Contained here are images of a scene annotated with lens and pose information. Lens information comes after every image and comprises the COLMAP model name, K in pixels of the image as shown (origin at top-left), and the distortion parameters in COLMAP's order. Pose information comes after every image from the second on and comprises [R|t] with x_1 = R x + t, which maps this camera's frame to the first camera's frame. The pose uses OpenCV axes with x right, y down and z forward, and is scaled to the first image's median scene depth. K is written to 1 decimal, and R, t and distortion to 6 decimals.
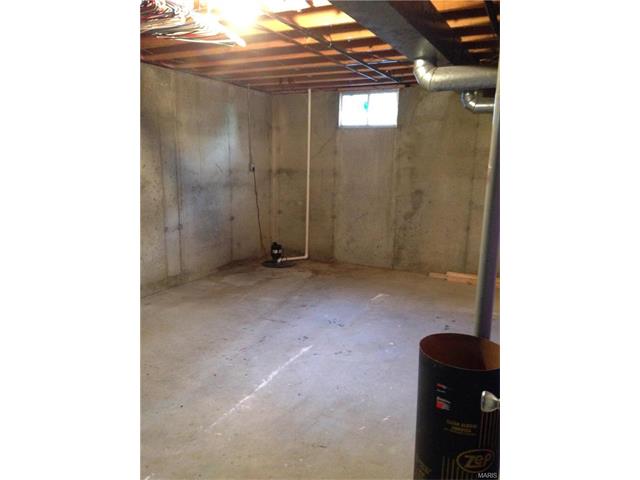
lens RADIAL K [[422.5, 0, 302.5], [0, 422.5, 240.3], [0, 0, 1]] dist [0.102753, -0.000516]
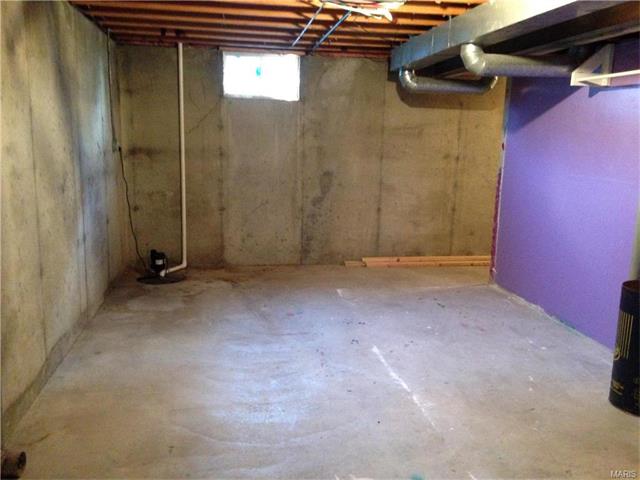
lens RADIAL K [[568.4, 0, 307.5], [0, 568.4, 240.8], [0, 0, 1]] dist [0.169018, -0.293133]
pose [[0.815241, -0.105240, 0.569480, -0.448162], [0.104713, 0.993929, 0.033776, -0.017667], [-0.569577, 0.032096, 0.821311, 0.042924]]
